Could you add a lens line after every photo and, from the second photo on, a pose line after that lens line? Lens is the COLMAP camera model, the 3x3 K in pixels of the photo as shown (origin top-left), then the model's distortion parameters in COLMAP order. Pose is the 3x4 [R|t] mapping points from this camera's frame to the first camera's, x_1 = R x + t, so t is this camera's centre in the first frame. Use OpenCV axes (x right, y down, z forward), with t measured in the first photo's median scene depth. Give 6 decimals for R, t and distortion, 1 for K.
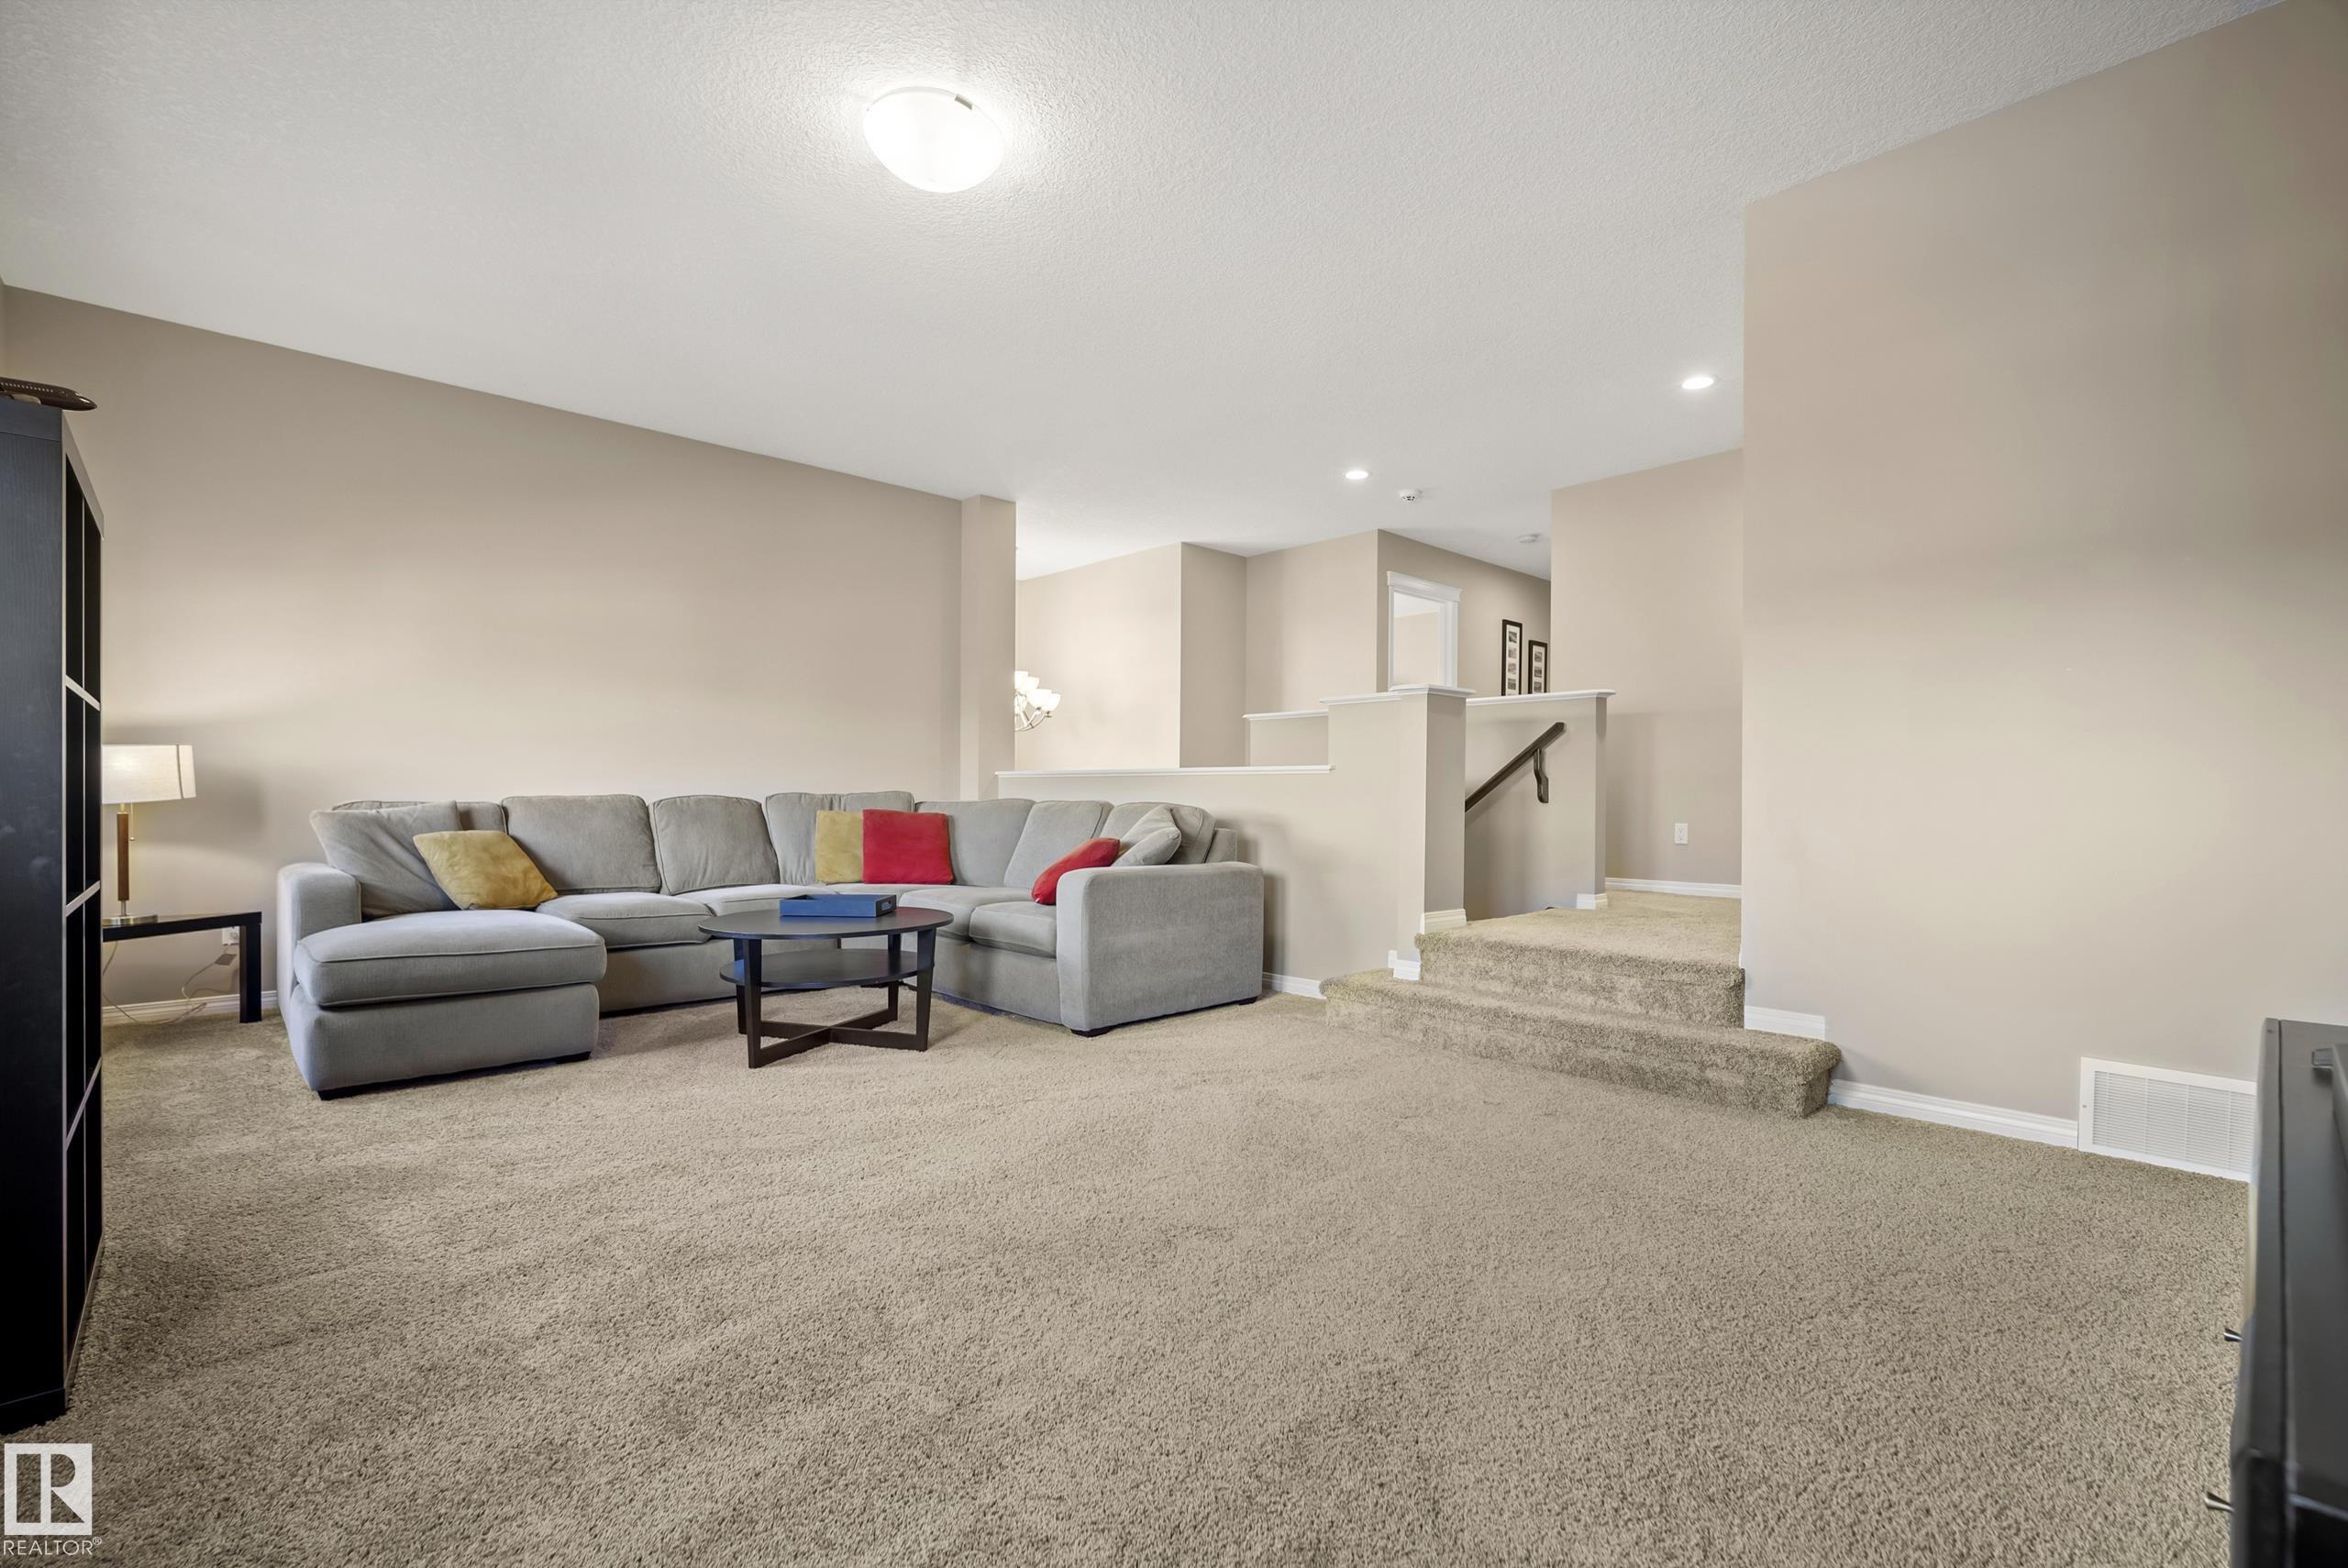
lens RADIAL K [[1051.9, 0, 1162.4], [0, 1051.9, 795.4], [0, 0, 1]] dist [-0.000754, -0.000055]
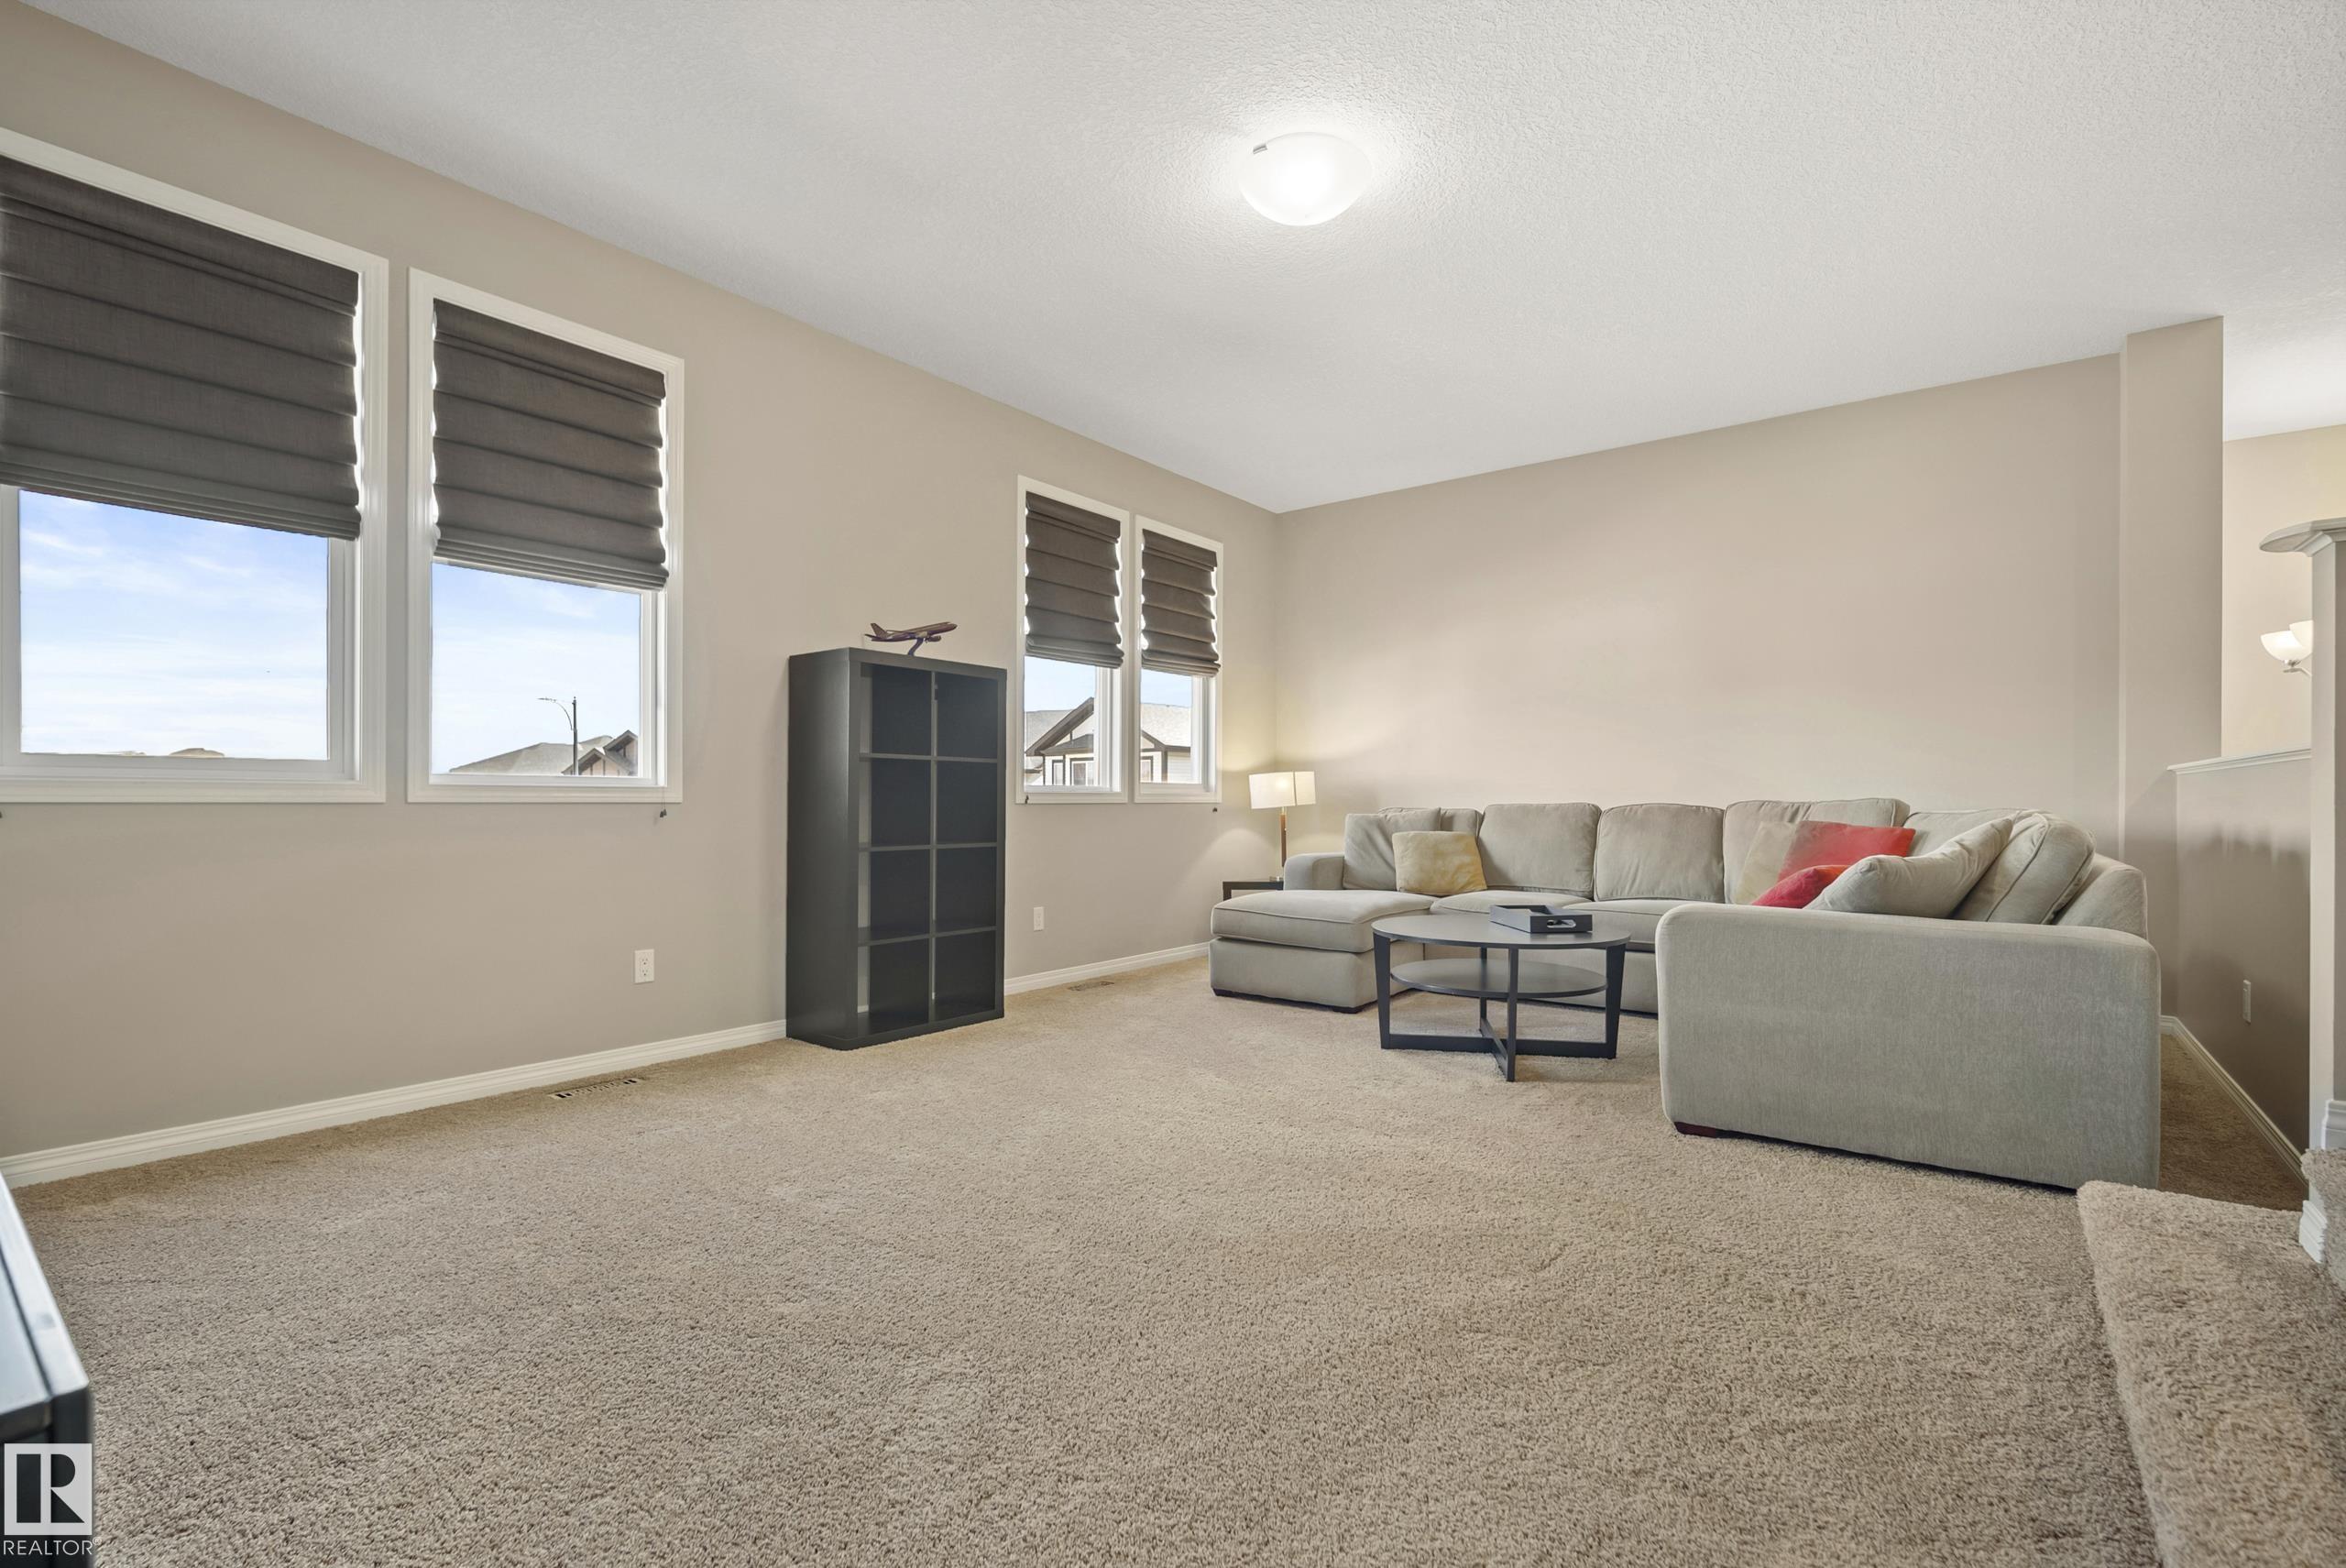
lens RADIAL K [[1051.1, 0, 1161.4], [0, 1051.1, 795.4], [0, 0, 1]] dist [-0.000754, -0.000055]
pose [[0.165538, -0.007555, -0.986174, 0.497027], [-0.000189, 0.999970, -0.007693, 0.000320], [0.986203, 0.001459, 0.165532, 0.433529]]
